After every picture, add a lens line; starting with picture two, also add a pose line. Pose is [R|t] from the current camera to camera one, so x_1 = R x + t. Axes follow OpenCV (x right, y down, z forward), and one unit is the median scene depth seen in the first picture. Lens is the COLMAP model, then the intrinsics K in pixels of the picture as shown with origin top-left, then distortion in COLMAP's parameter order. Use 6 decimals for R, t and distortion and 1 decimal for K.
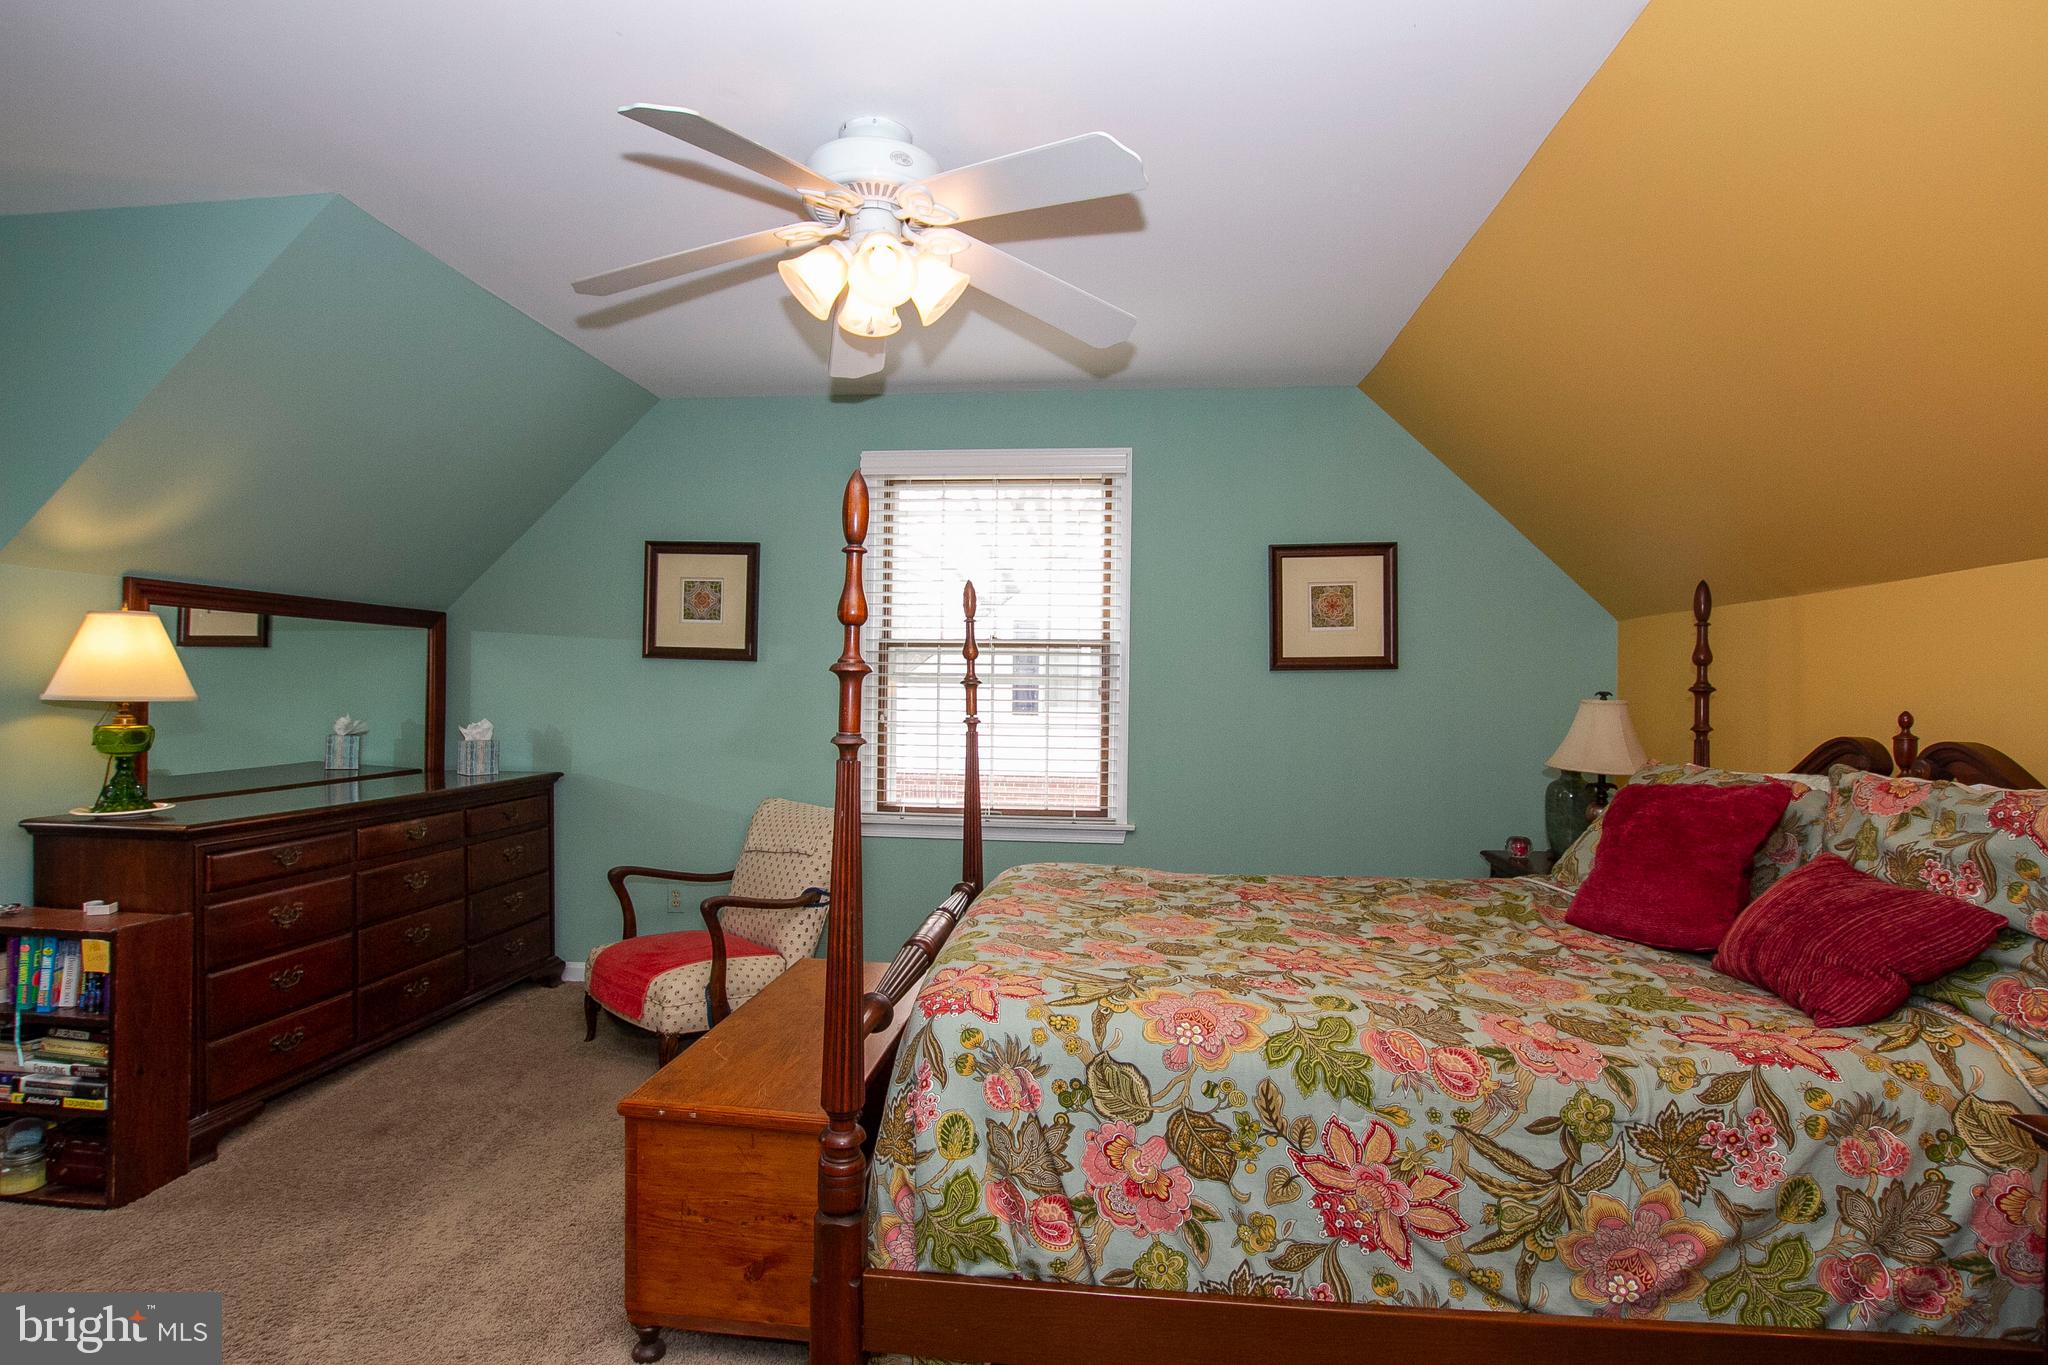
lens RADIAL K [[971.9, 0, 1027.8], [0, 971.9, 703.6], [0, 0, 1]] dist [-0.028895, 0.000540]
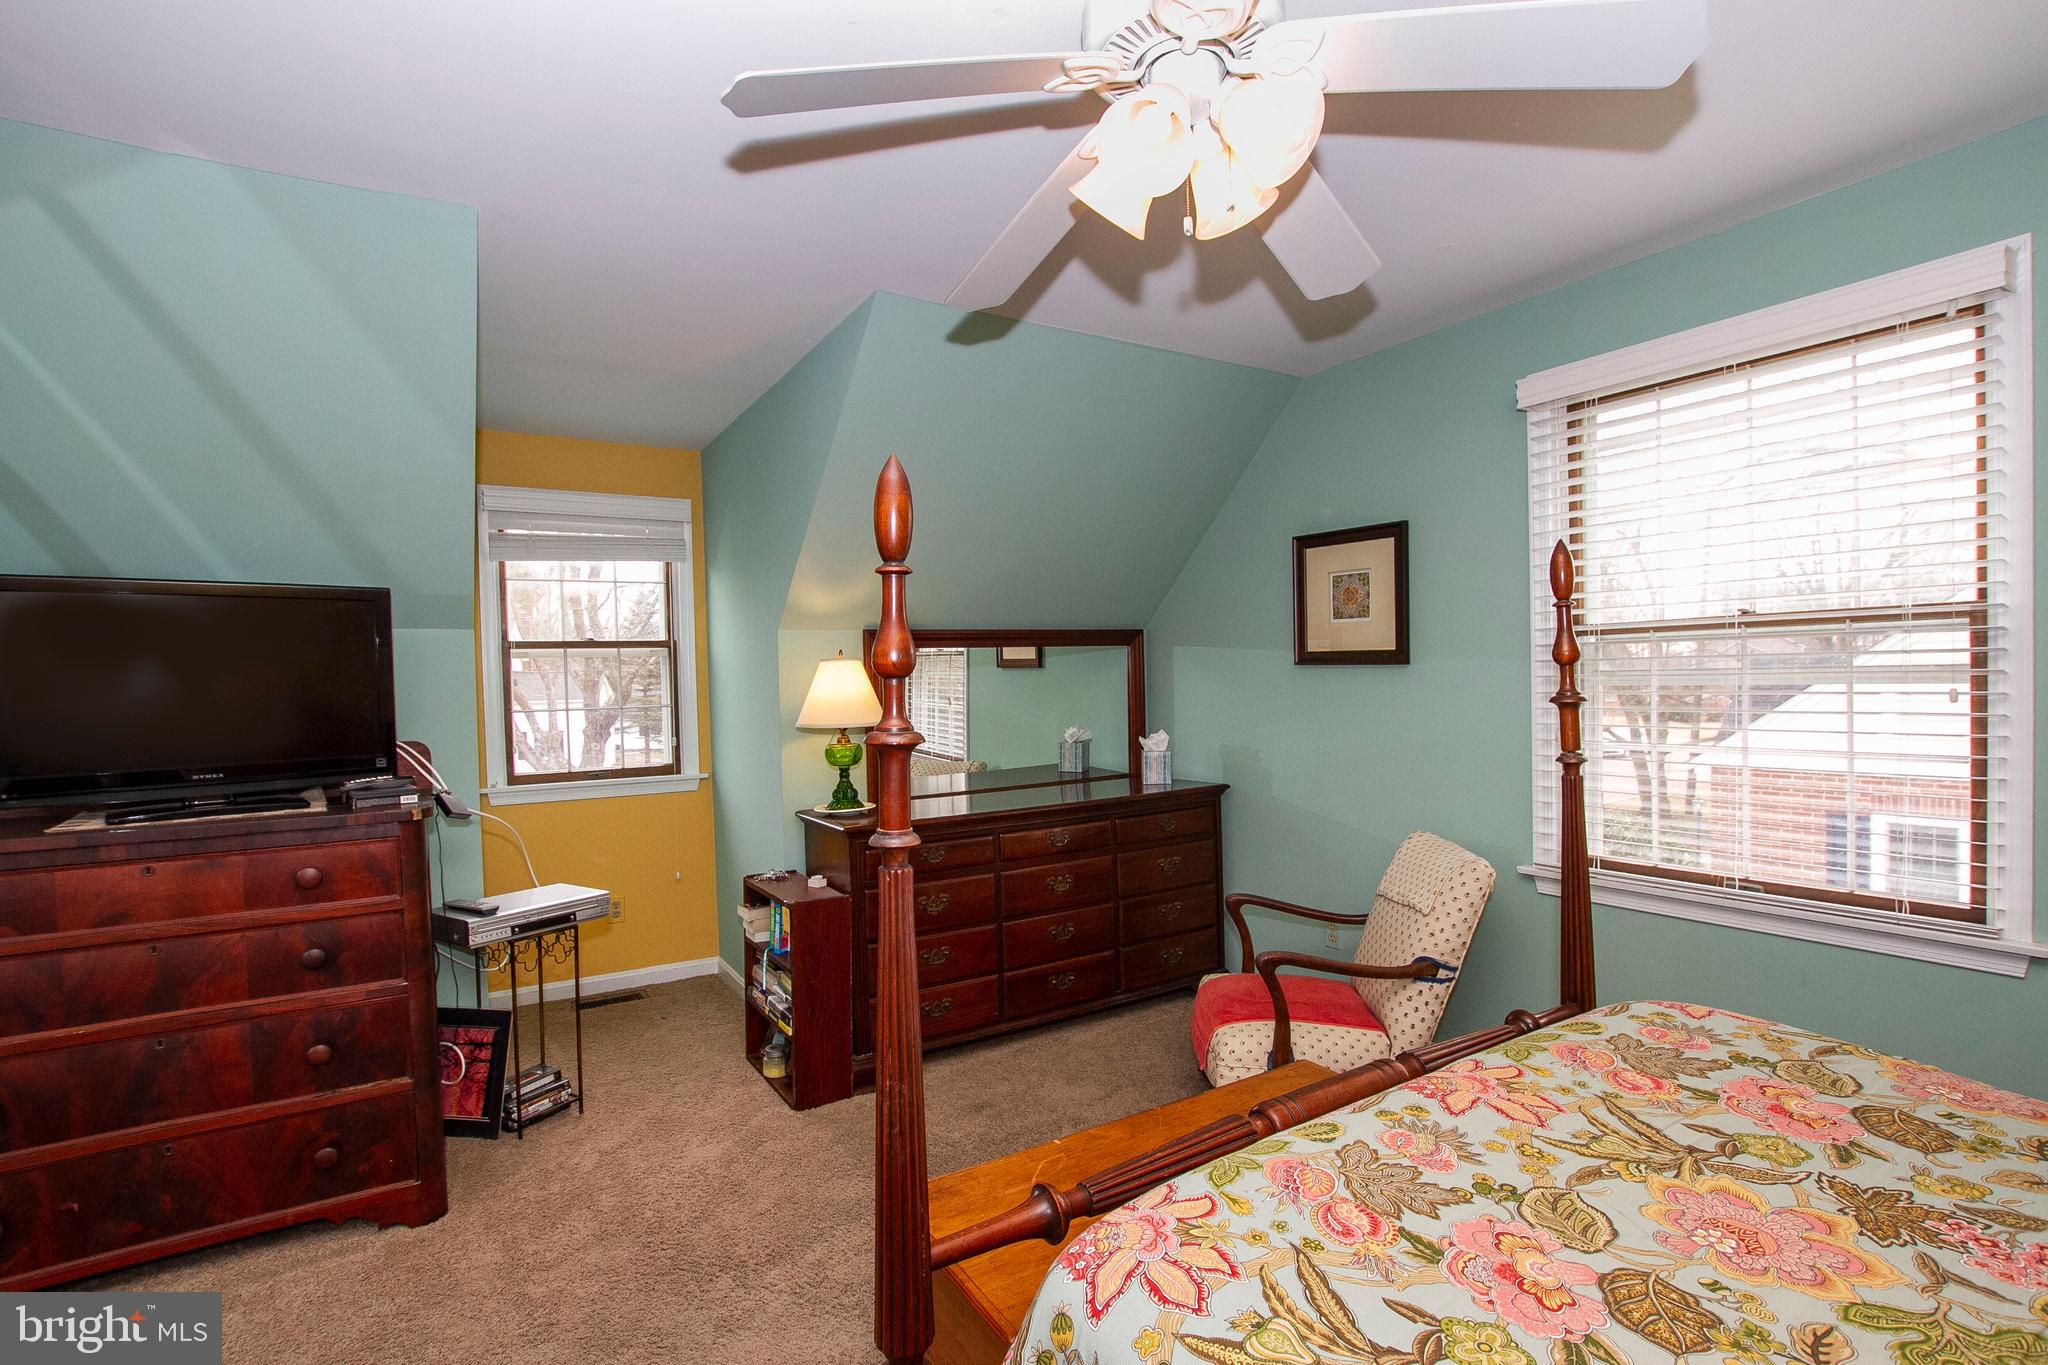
lens RADIAL K [[950.8, 0, 1022.9], [0, 950.8, 702.1], [0, 0, 1]] dist [-0.025081, 0.000557]
pose [[0.607355, -0.009951, -0.794368, 0.198628], [0.025330, 0.999656, 0.006844, -0.030383], [0.794026, -0.024278, 0.607398, 0.302738]]
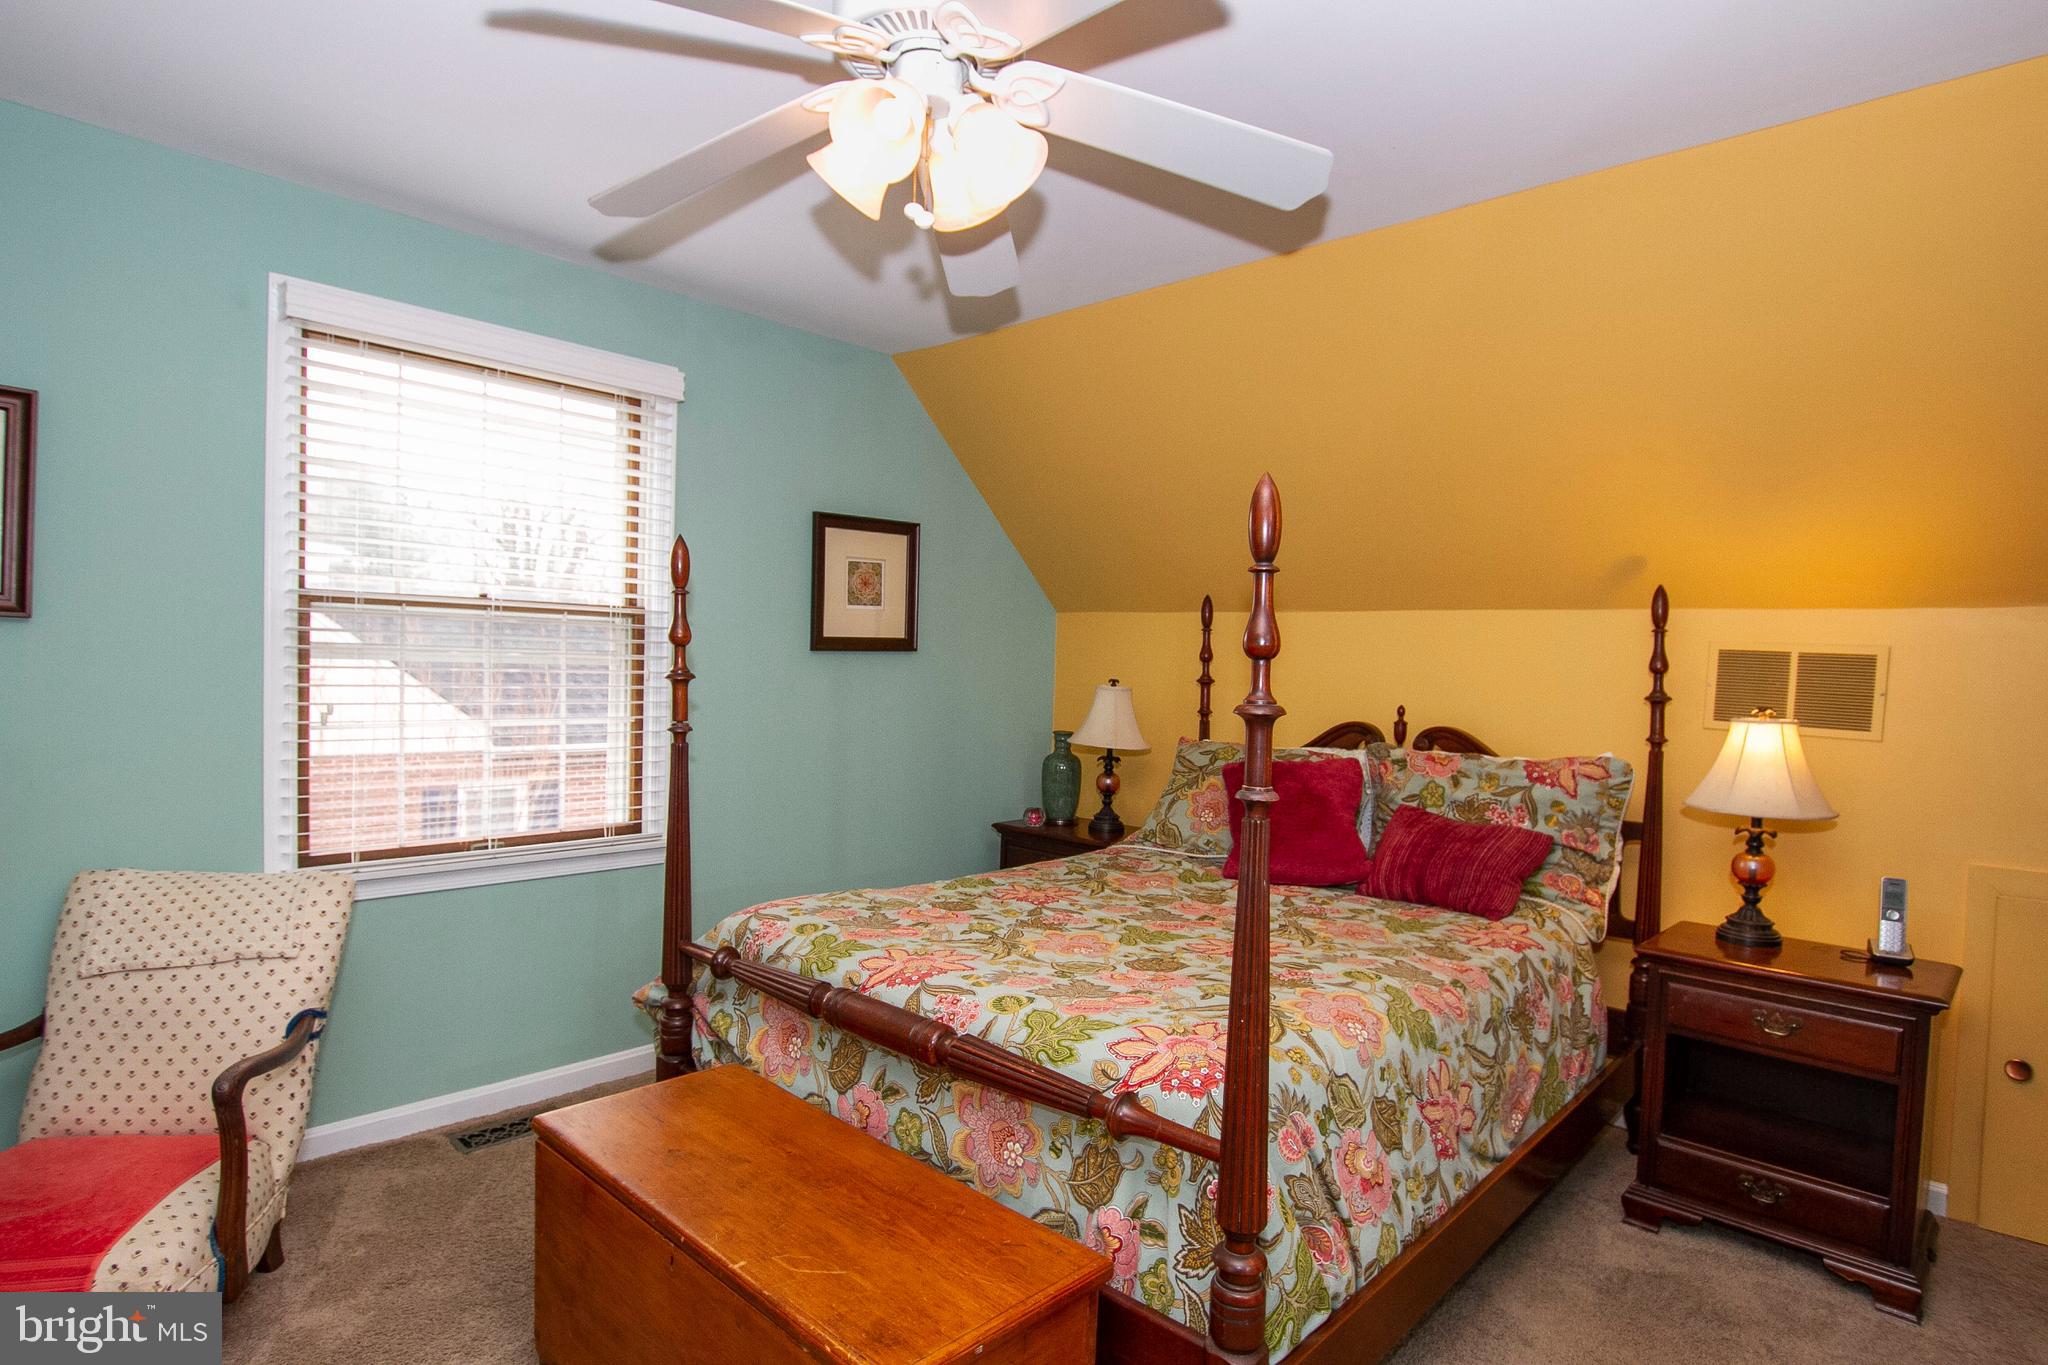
lens RADIAL K [[1065.9, 0, 1014.8], [0, 1065.9, 691.1], [0, 0, 1]] dist [-0.026678, 0.001785]
pose [[0.612066, -0.016400, 0.790637, -0.486635], [-0.016152, 0.999317, 0.033232, -0.037534], [-0.790642, -0.033111, 0.611383, 0.280369]]
